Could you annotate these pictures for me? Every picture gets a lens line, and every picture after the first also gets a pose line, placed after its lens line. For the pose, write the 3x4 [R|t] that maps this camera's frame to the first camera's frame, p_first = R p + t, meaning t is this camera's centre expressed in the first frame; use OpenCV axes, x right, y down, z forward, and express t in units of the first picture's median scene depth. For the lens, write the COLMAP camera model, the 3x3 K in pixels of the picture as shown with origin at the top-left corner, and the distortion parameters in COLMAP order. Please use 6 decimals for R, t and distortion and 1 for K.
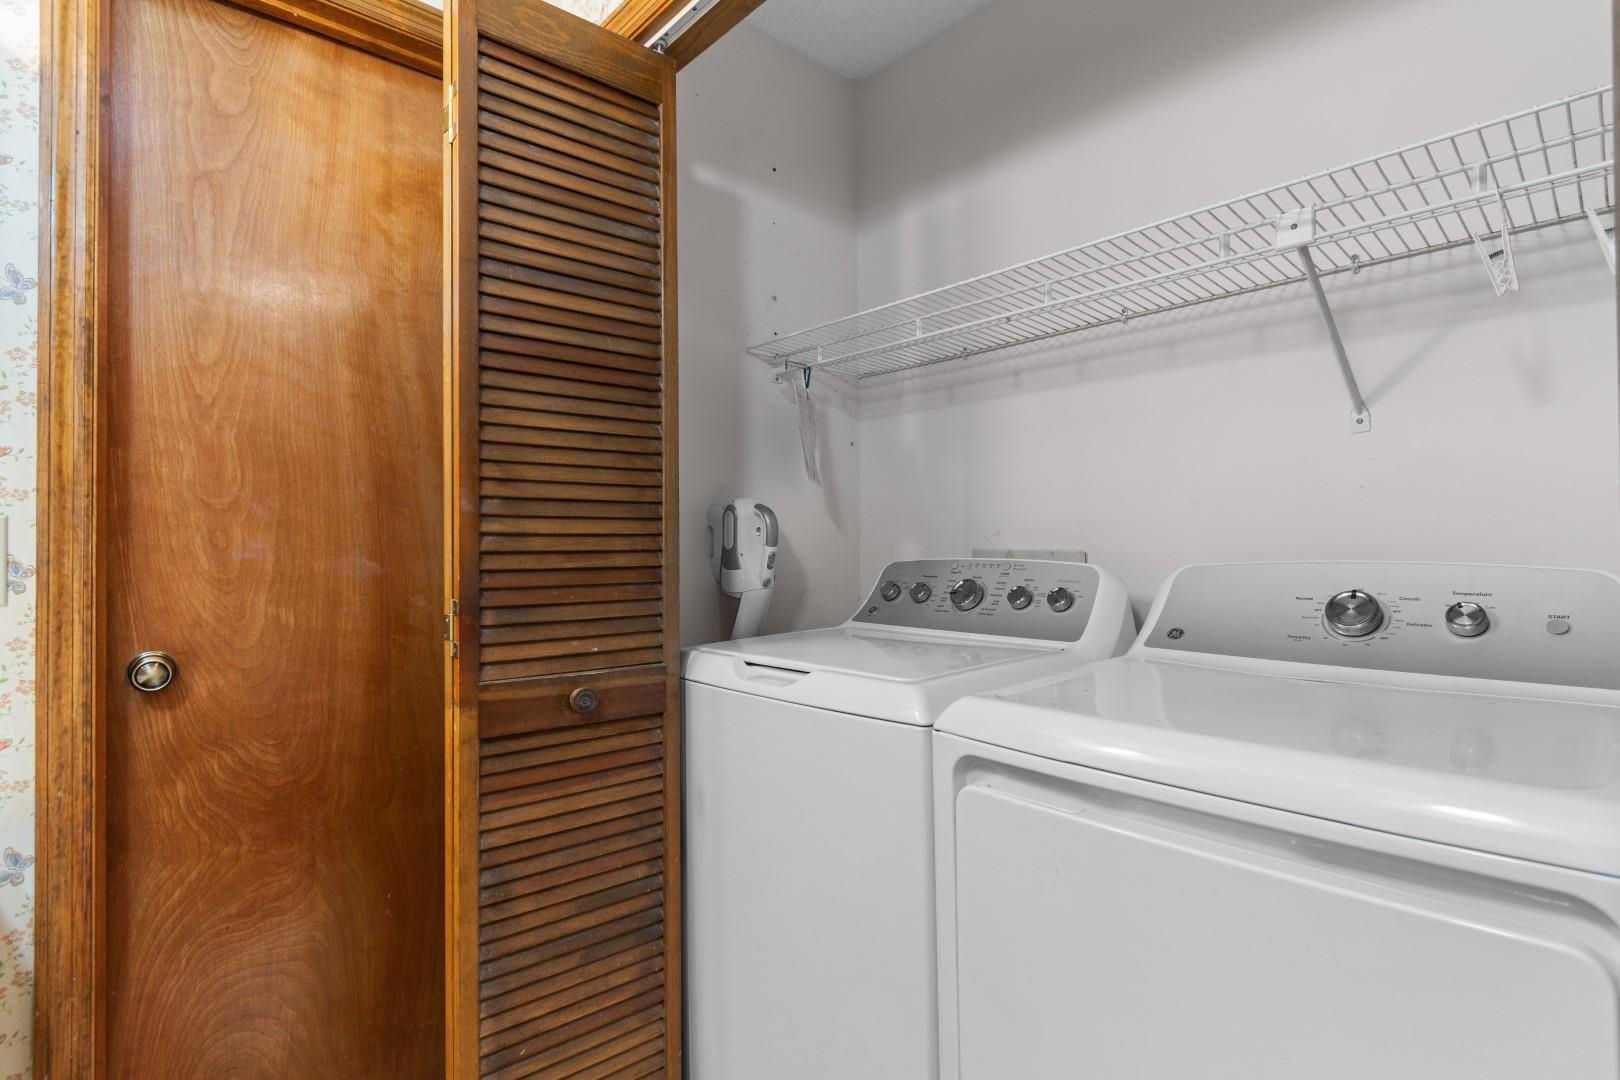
lens RADIAL K [[771.3, 0, 814.2], [0, 771.3, 546.3], [0, 0, 1]] dist [0.004911, 0.000923]
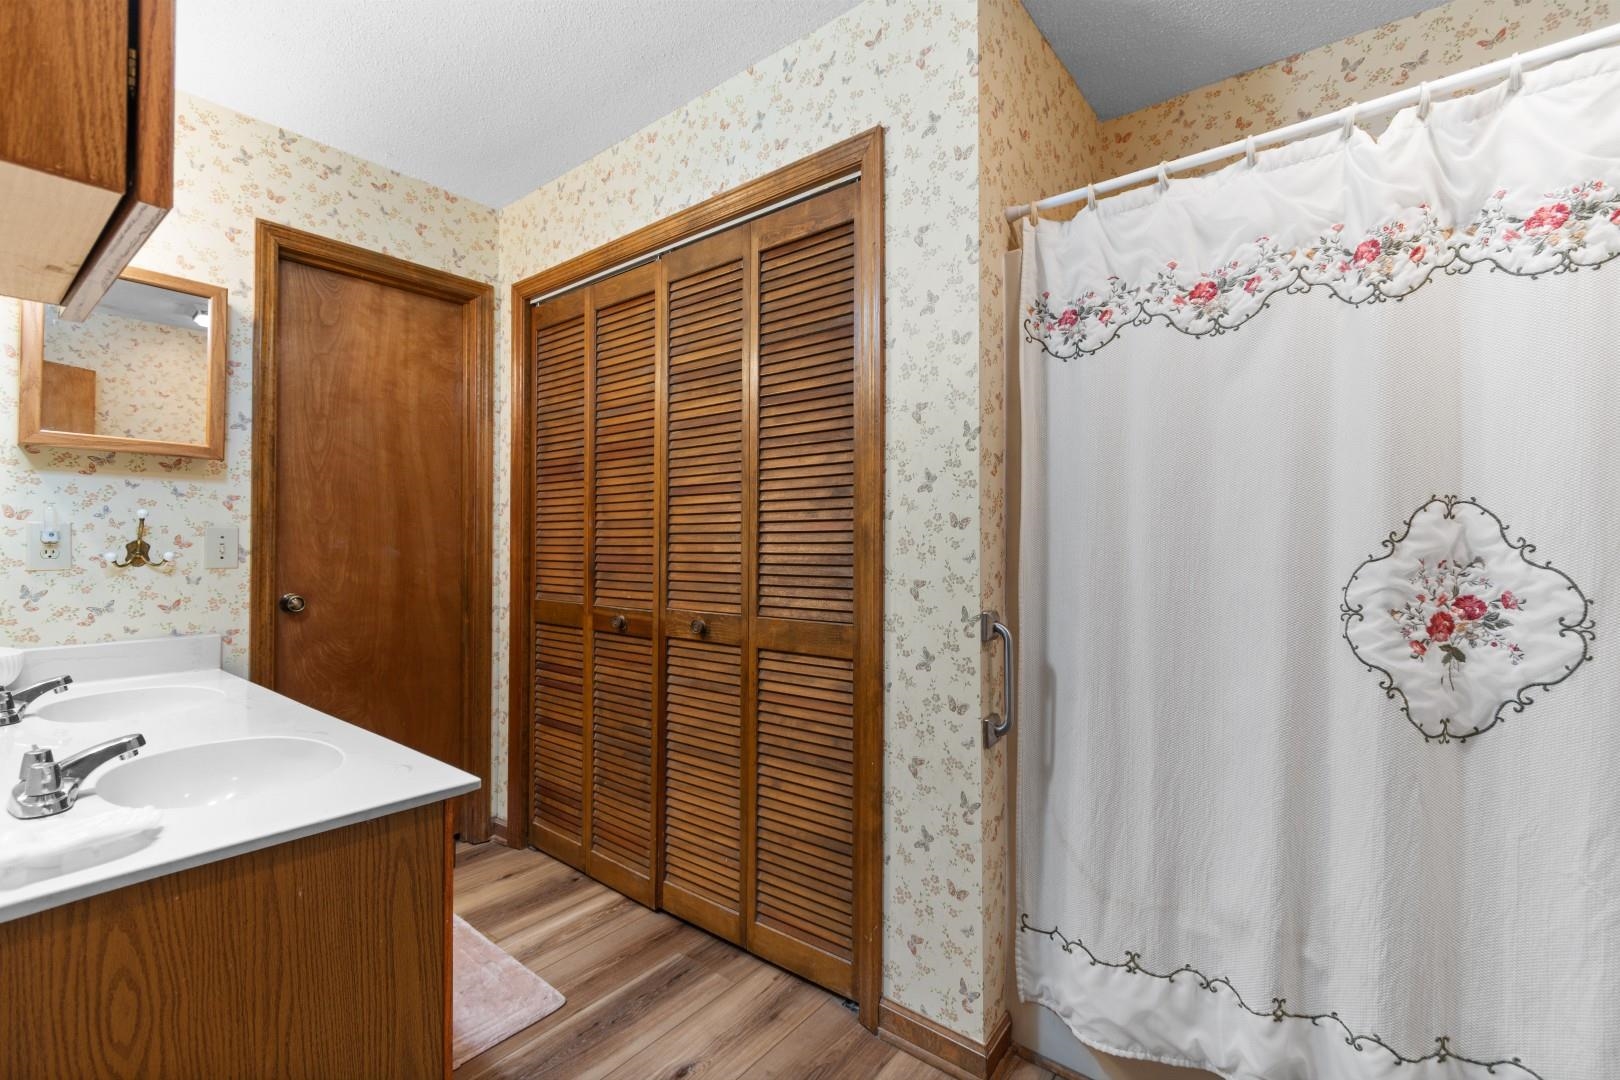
lens RADIAL K [[707.2, 0, 812.1], [0, 707.2, 543.2], [0, 0, 1]] dist [0.002125, -0.001054]
pose [[0.220734, 0.001419, -0.975333, 1.660366], [-0.005143, 0.999987, 0.000291, -0.001941], [0.975320, 0.004952, 0.220739, 1.146080]]
